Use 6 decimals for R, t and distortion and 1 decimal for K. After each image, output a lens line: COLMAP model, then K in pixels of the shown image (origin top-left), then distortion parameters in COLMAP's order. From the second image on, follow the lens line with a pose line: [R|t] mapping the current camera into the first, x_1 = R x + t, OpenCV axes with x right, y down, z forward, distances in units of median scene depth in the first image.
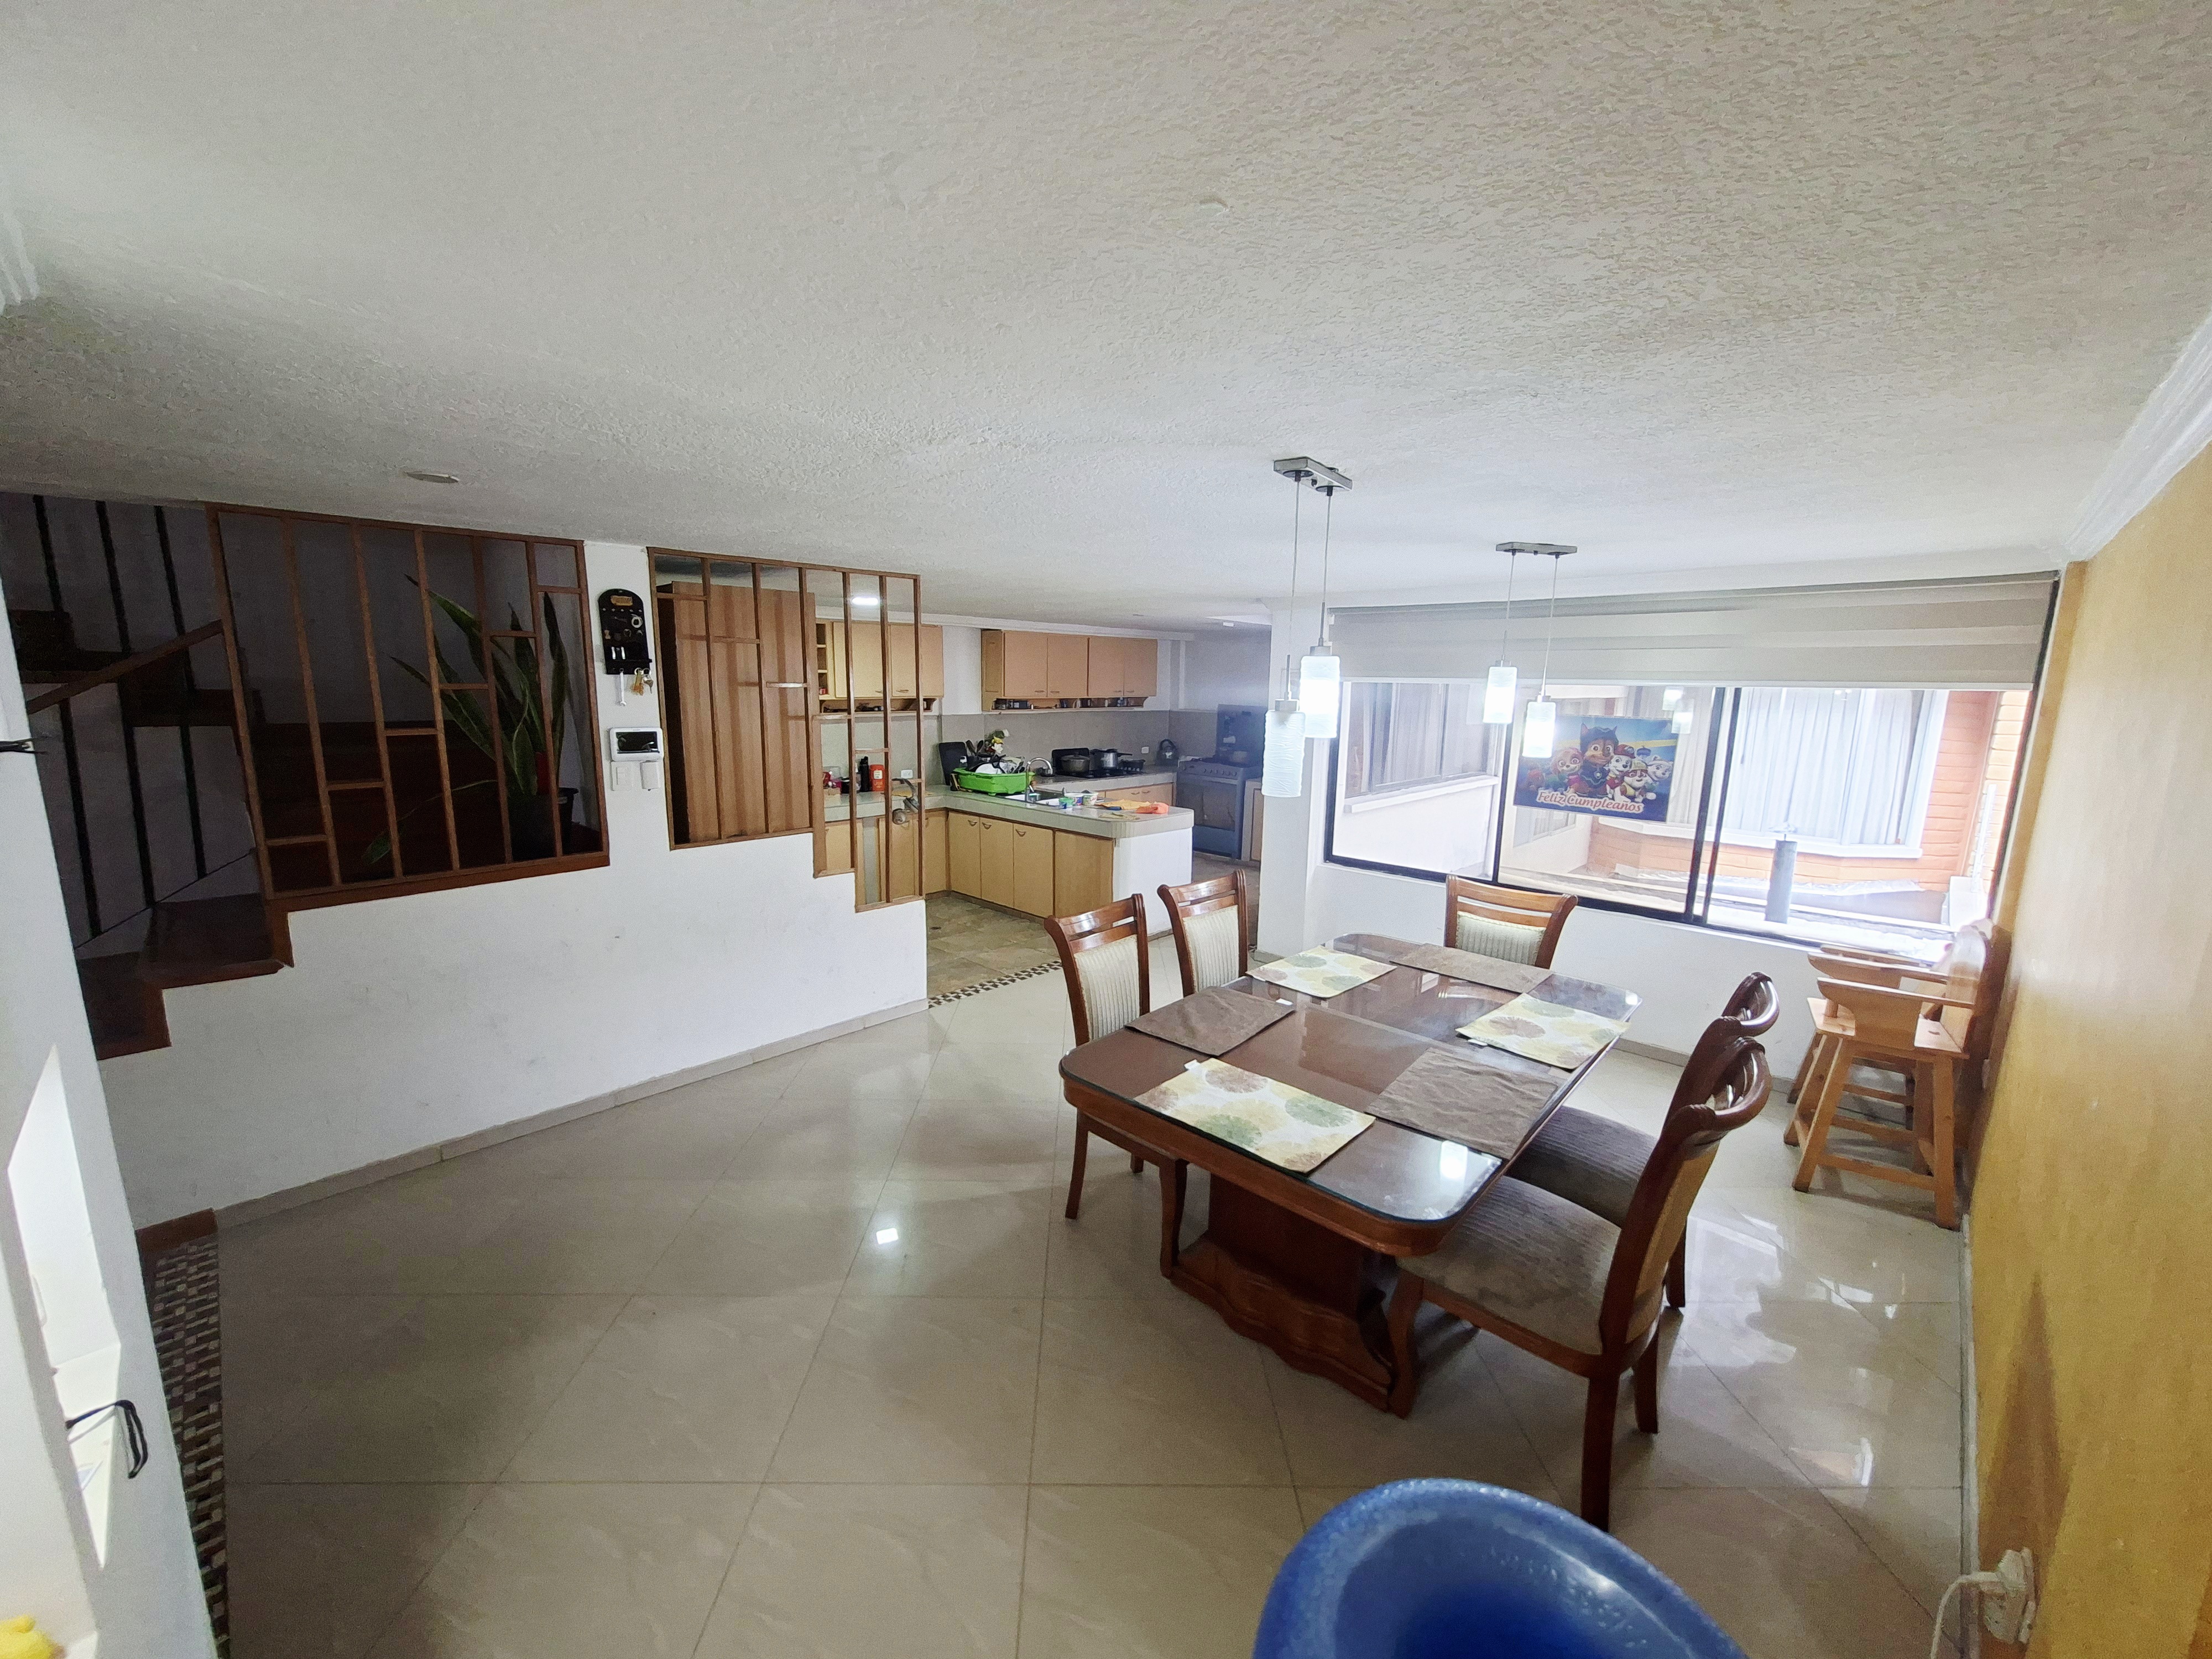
lens RADIAL K [[870.6, 0, 1113.1], [0, 870.6, 832.2], [0, 0, 1]] dist [-0.009722, 0.000118]
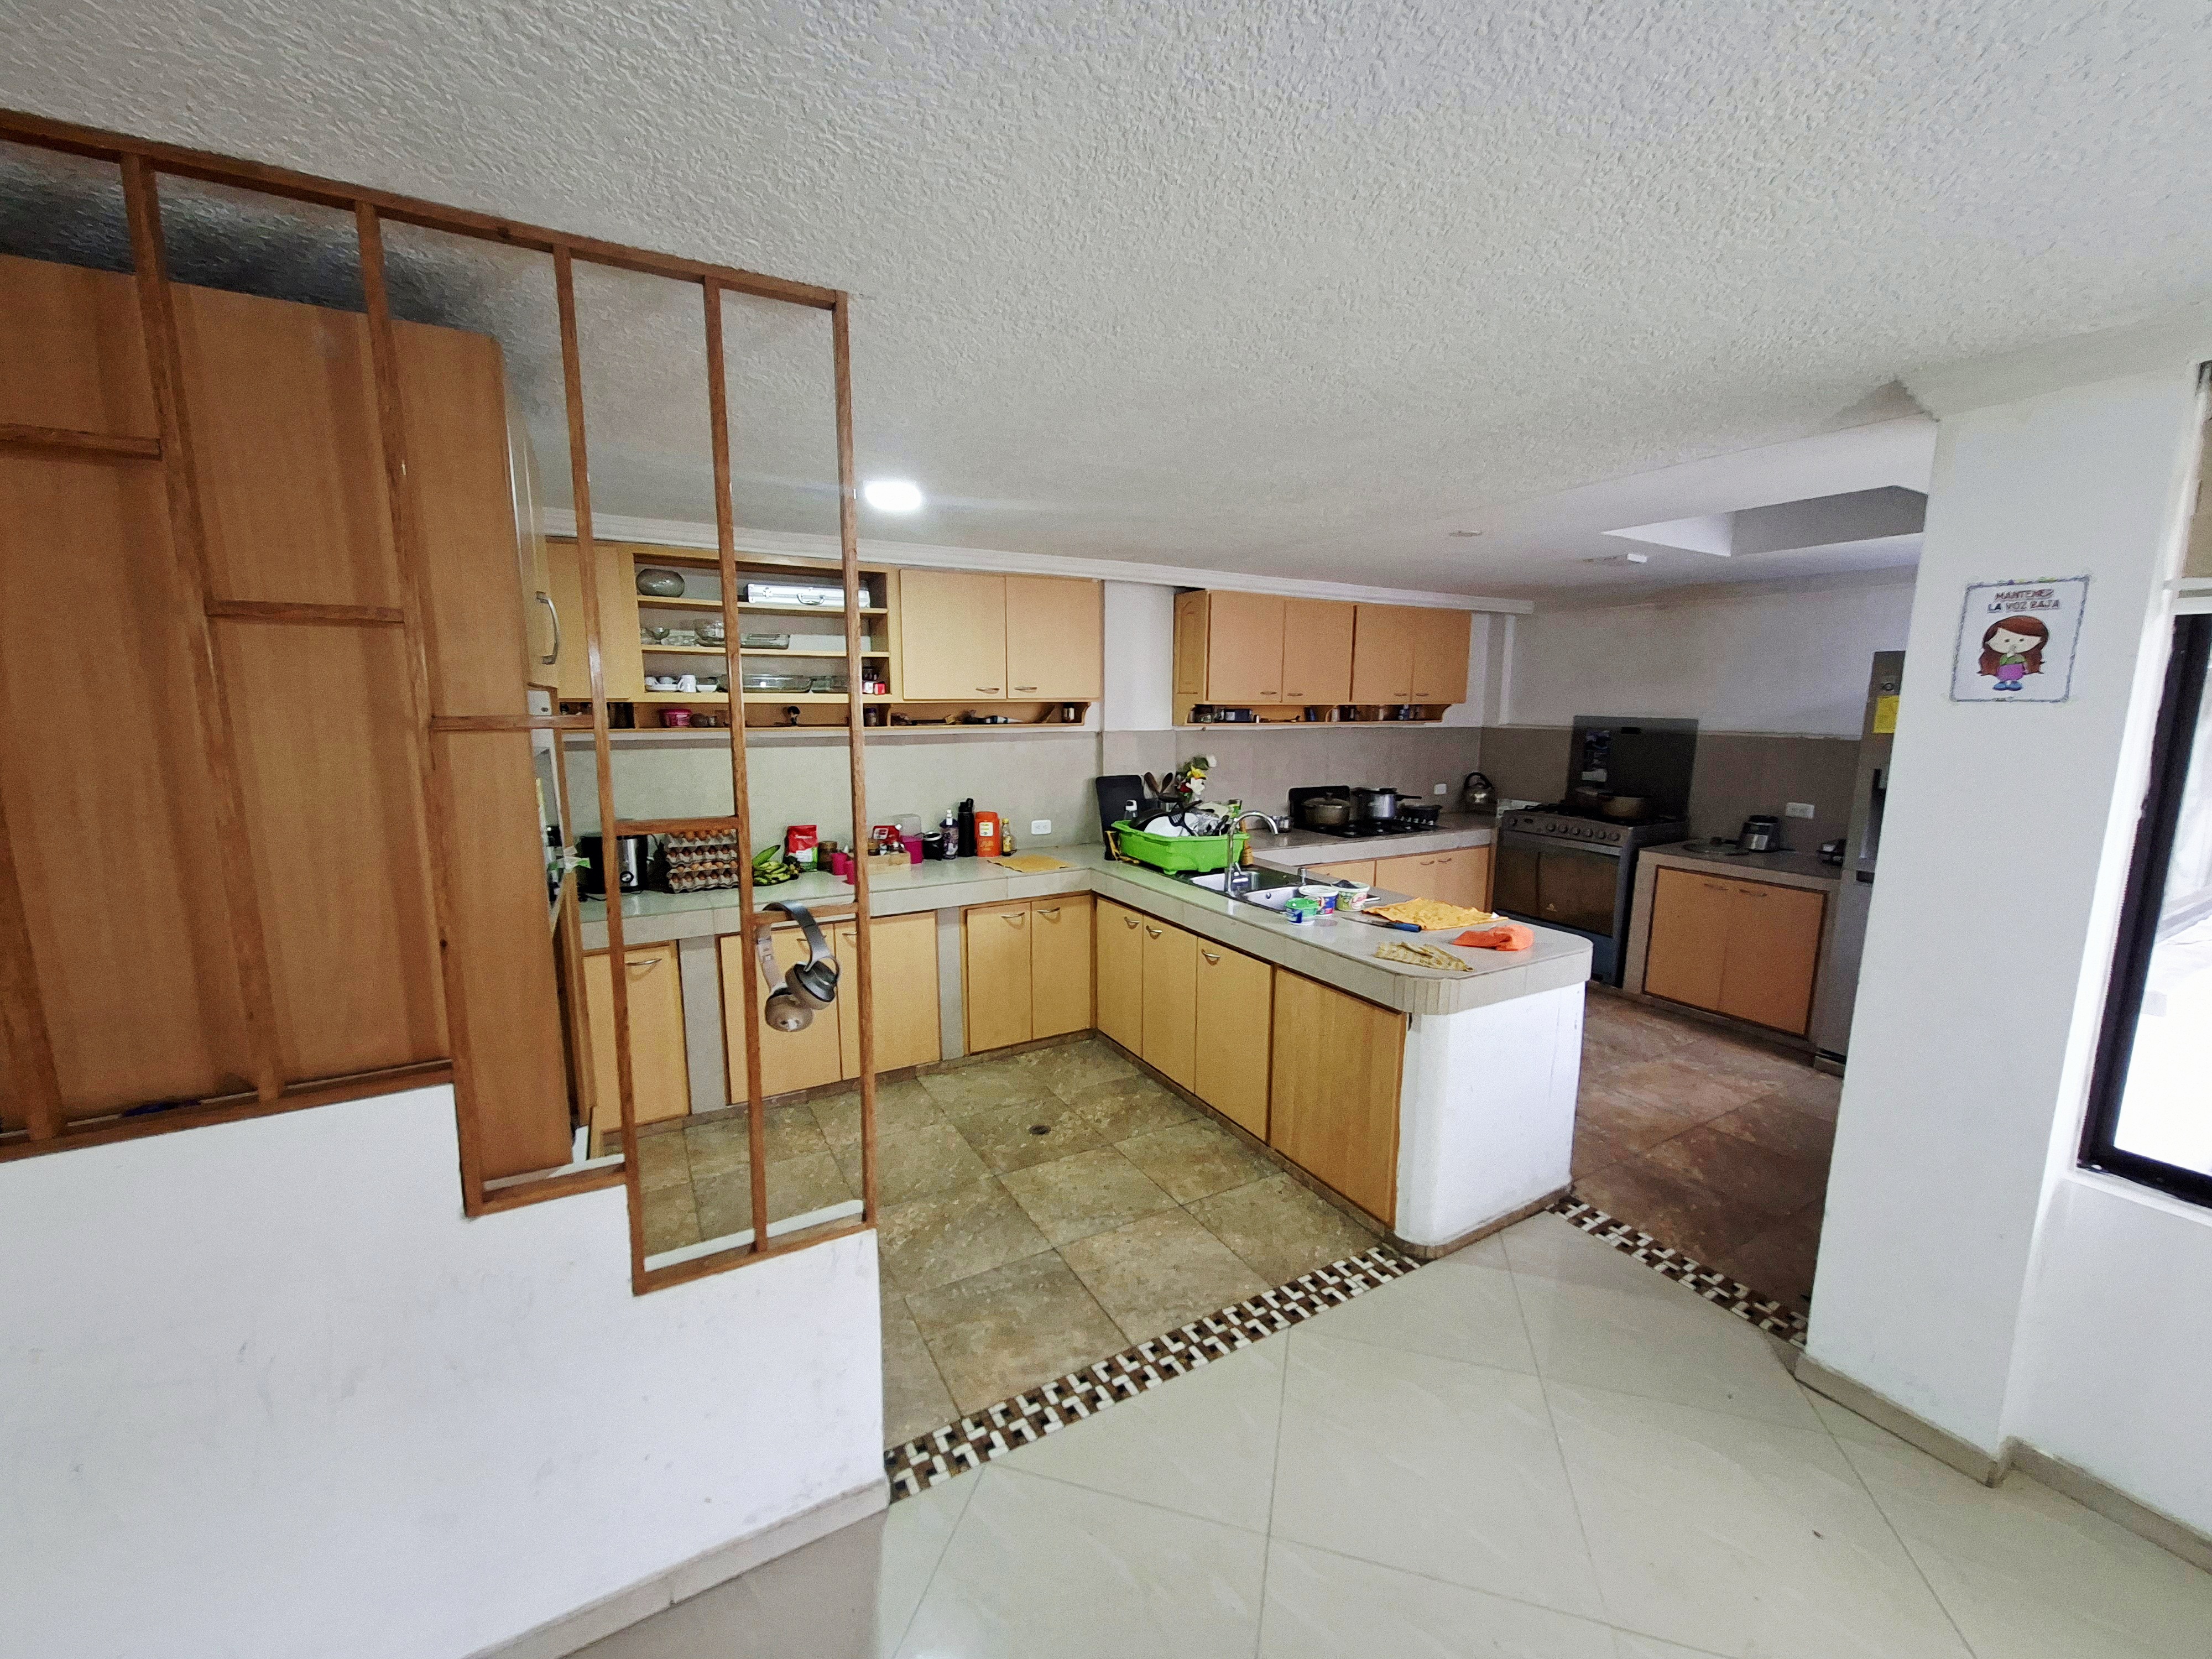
lens RADIAL K [[870.6, 0, 1111.8], [0, 870.6, 839.0], [0, 0, 1]] dist [-0.009722, 0.000118]
pose [[0.958875, 0.035501, -0.281600, -0.016866], [-0.041038, 0.999062, -0.013789, -0.050632], [0.280847, 0.024778, 0.959433, 0.416811]]
